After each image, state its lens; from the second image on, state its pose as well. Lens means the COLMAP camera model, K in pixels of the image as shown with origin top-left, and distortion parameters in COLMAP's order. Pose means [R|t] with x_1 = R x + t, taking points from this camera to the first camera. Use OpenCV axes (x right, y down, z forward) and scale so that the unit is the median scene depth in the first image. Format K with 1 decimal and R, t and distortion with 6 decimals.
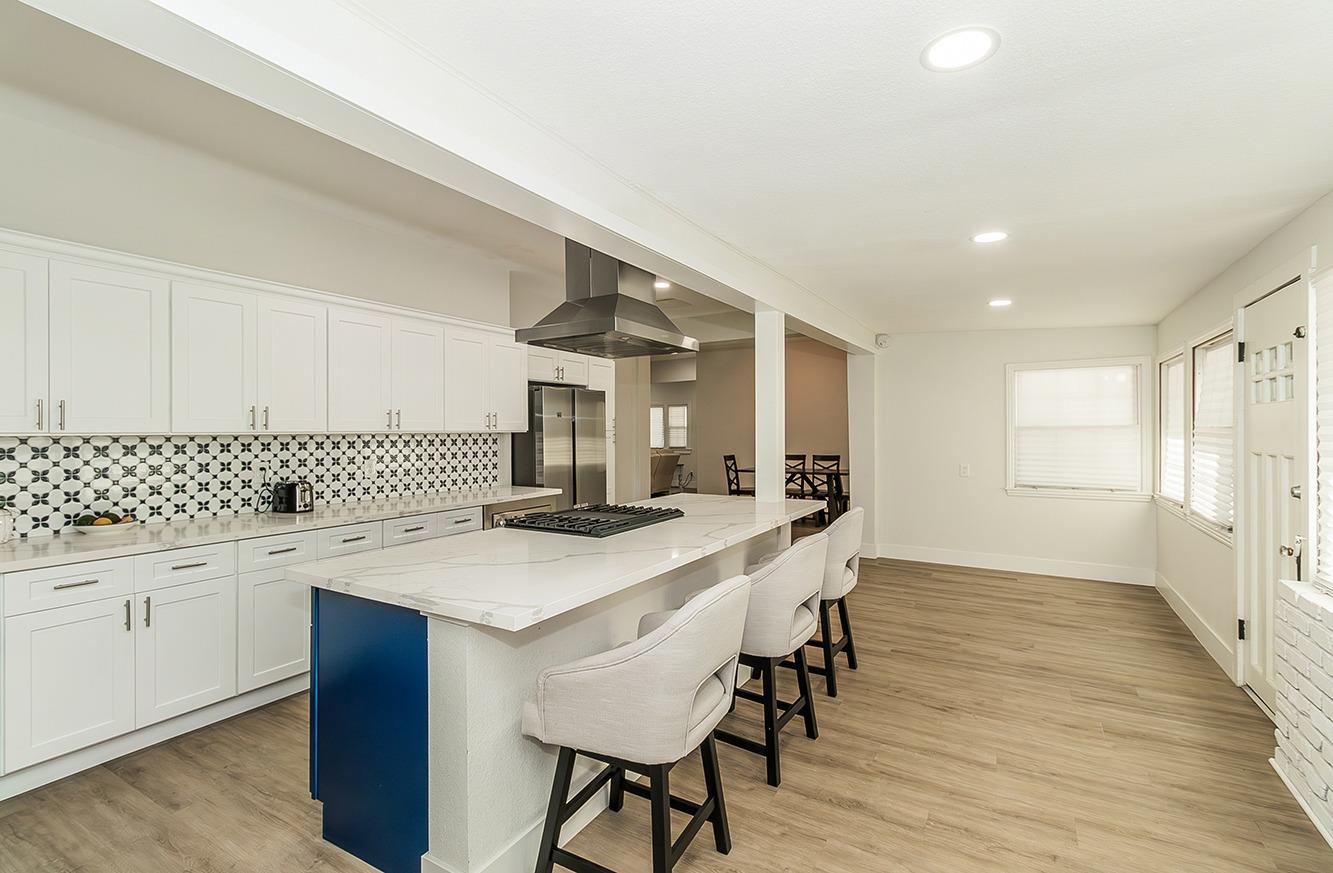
lens RADIAL K [[602.8, 0, 666.2], [0, 602.8, 426.2], [0, 0, 1]] dist [0.005798, -0.000865]
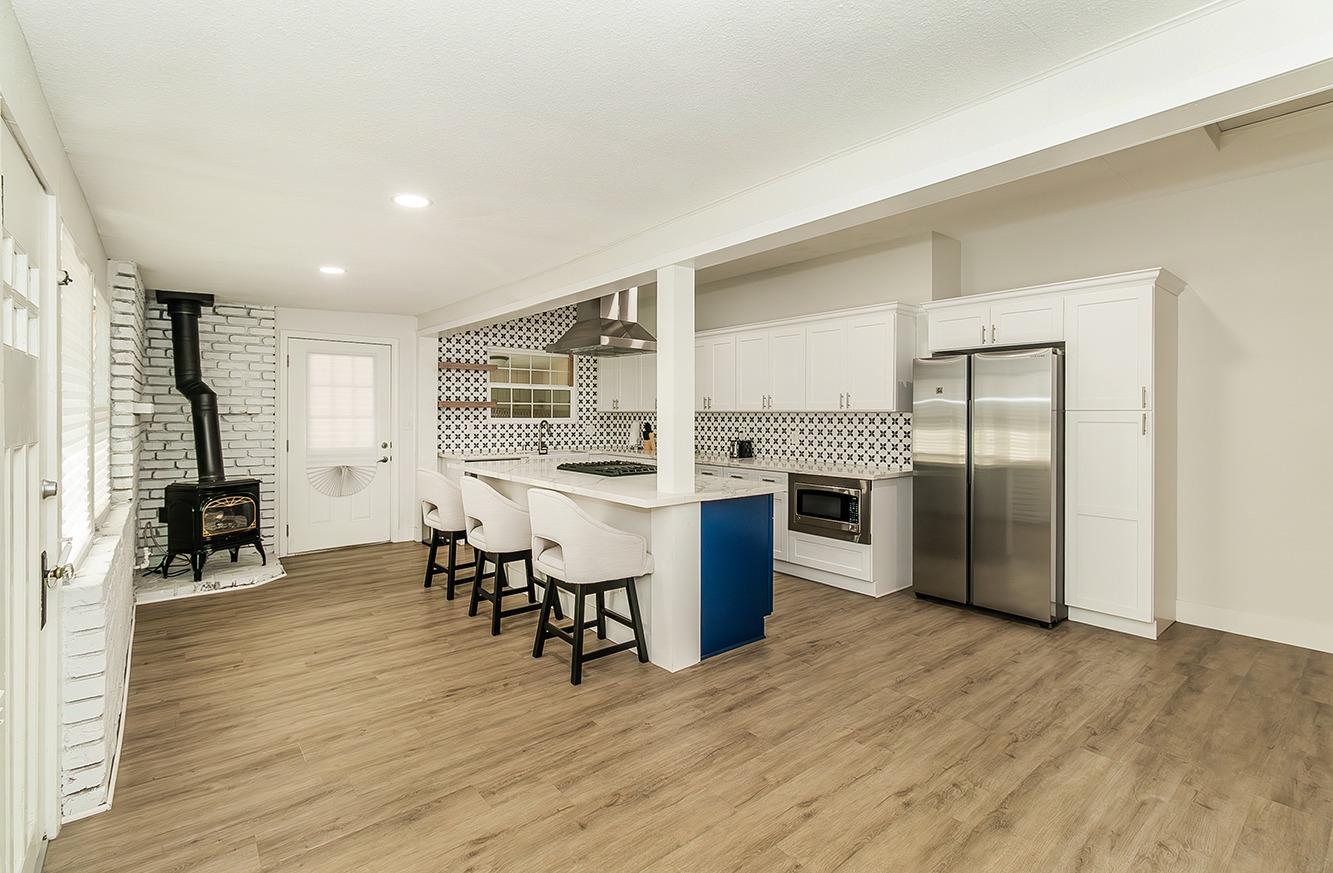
lens RADIAL K [[602.8, 0, 668.4], [0, 602.8, 416.9], [0, 0, 1]] dist [0.005798, -0.000865]
pose [[-0.337005, 0.007974, -0.941469, 1.005528], [0.002054, 0.999968, 0.007734, 0.012984], [0.941500, 0.000673, -0.337011, 1.324111]]
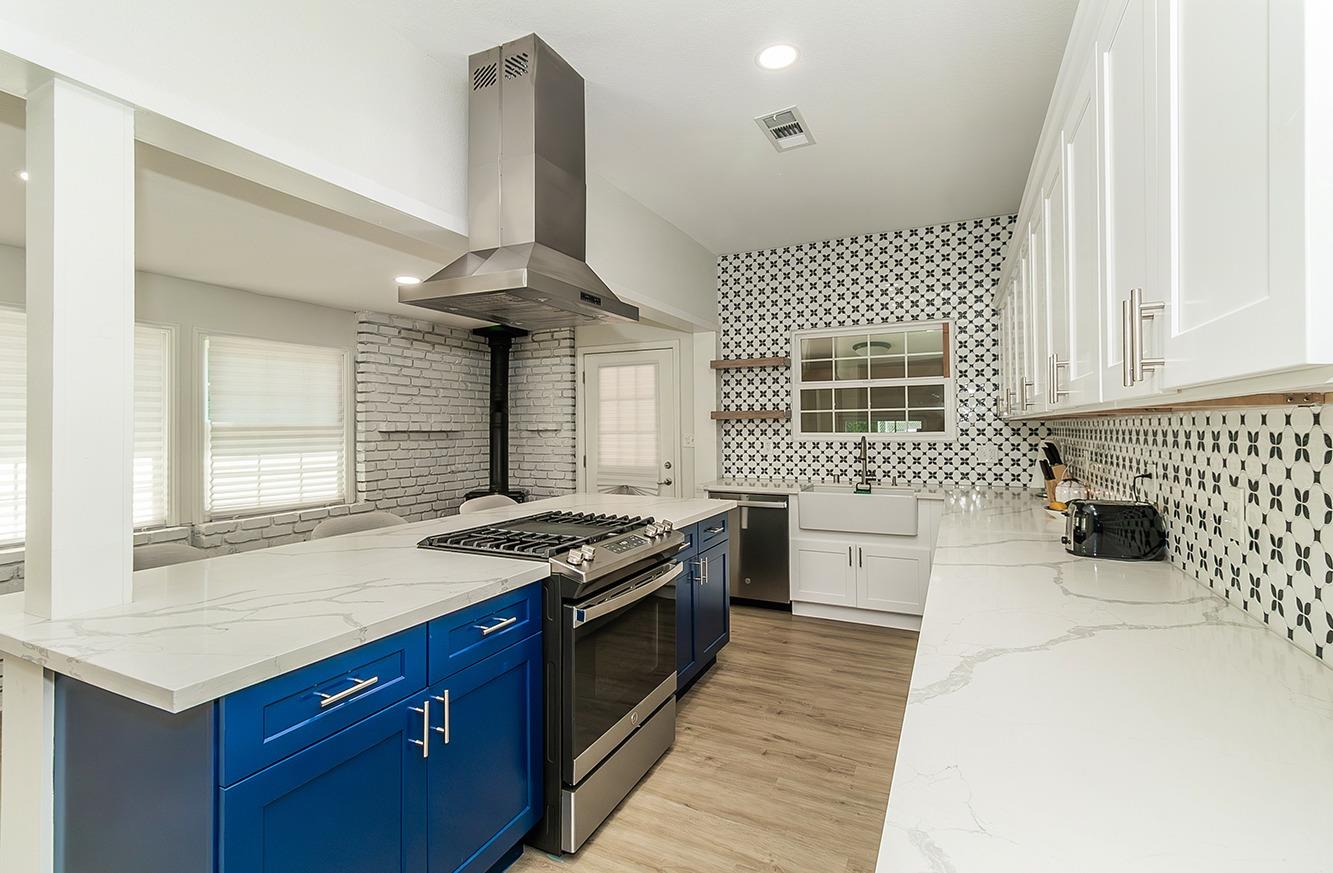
lens RADIAL K [[602.8, 0, 666.1], [0, 602.8, 422.2], [0, 0, 1]] dist [0.005798, -0.000865]
pose [[-0.996457, 0.013226, -0.083060, -0.163042], [0.014517, 0.999783, -0.014954, 0.021813], [0.082844, -0.016107, -0.996432, 1.453908]]
